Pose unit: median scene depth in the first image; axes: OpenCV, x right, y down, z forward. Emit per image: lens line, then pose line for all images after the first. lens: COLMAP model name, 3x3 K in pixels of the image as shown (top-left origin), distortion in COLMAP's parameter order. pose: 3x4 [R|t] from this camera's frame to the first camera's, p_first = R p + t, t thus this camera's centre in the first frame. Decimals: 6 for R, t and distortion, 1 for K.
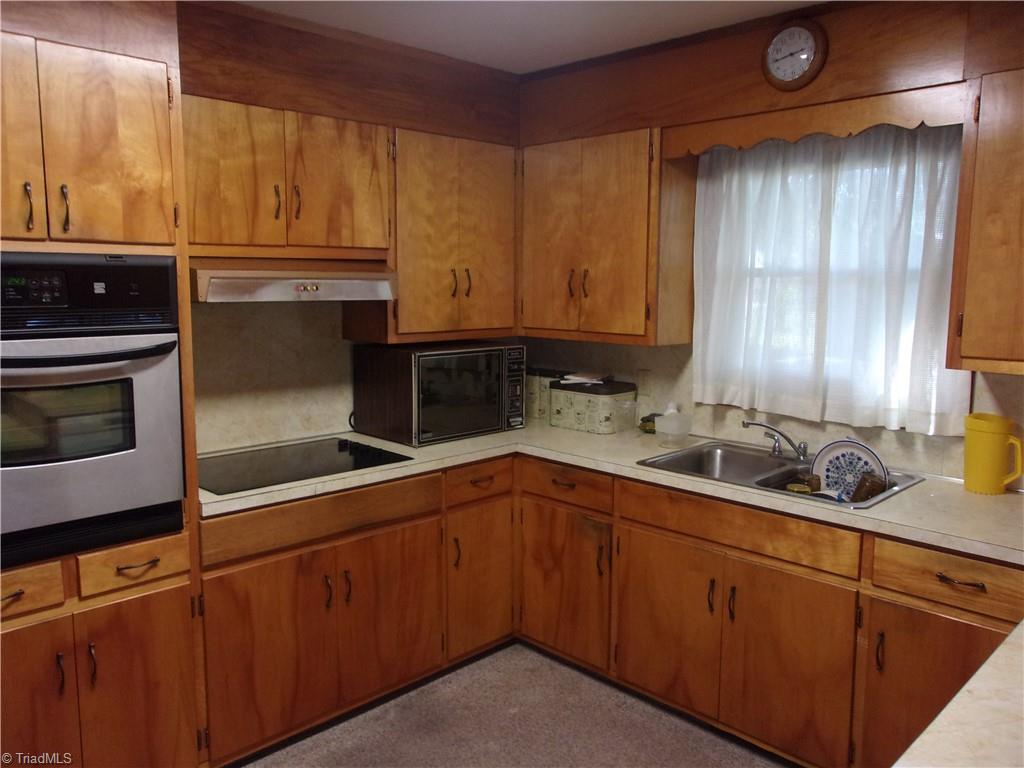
lens RADIAL K [[810.8, 0, 518.2], [0, 810.8, 386.4], [0, 0, 1]] dist [-0.002096, 0.028146]
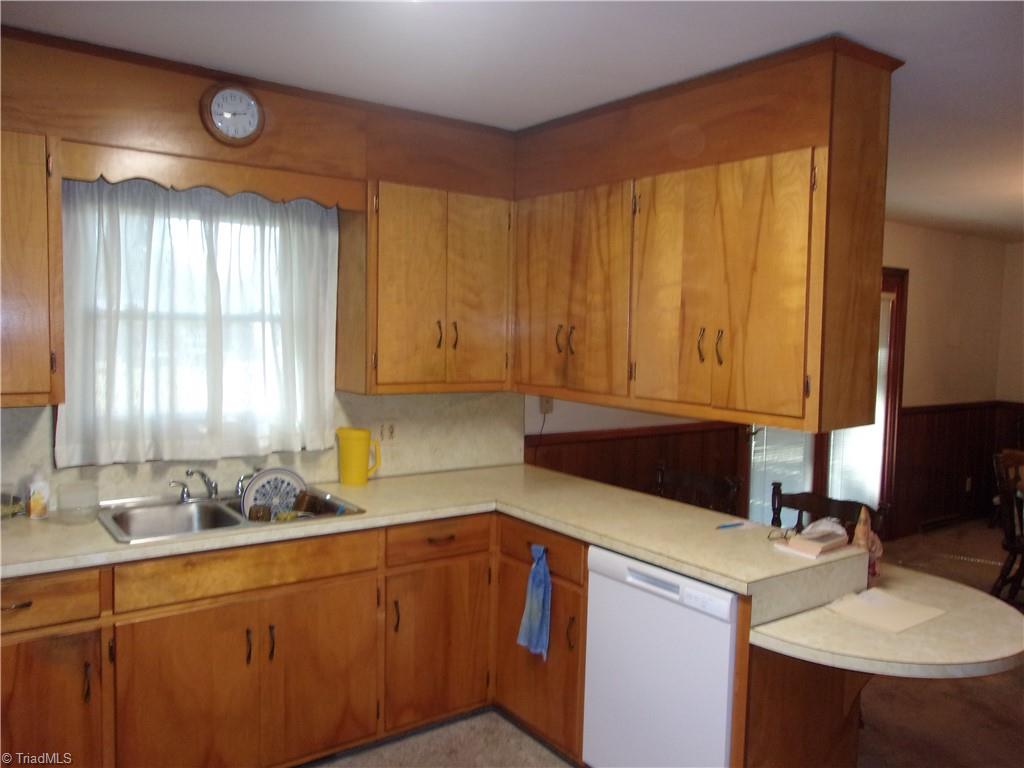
lens RADIAL K [[810.8, 0, 514.9], [0, 810.8, 382.1], [0, 0, 1]] dist [-0.002096, 0.028146]
pose [[0.161952, -0.068678, 0.984406, -1.068552], [0.112991, 0.992305, 0.050640, -0.117382], [-0.980308, 0.103028, 0.168466, 0.798015]]
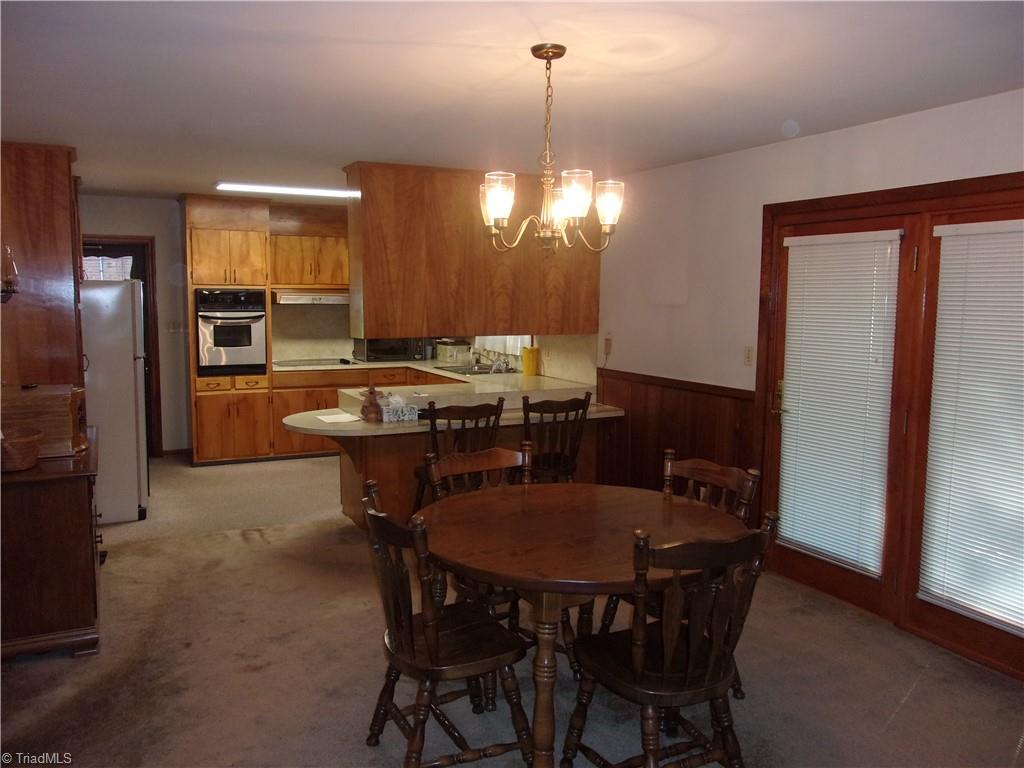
lens RADIAL K [[810.8, 0, 503.8], [0, 810.8, 384.4], [0, 0, 1]] dist [-0.002096, 0.028146]
pose [[0.948716, 0.031637, -0.314543, 1.195243], [-0.041313, 0.998855, -0.024141, 0.206958], [0.313419, 0.035898, 0.948936, -1.401282]]
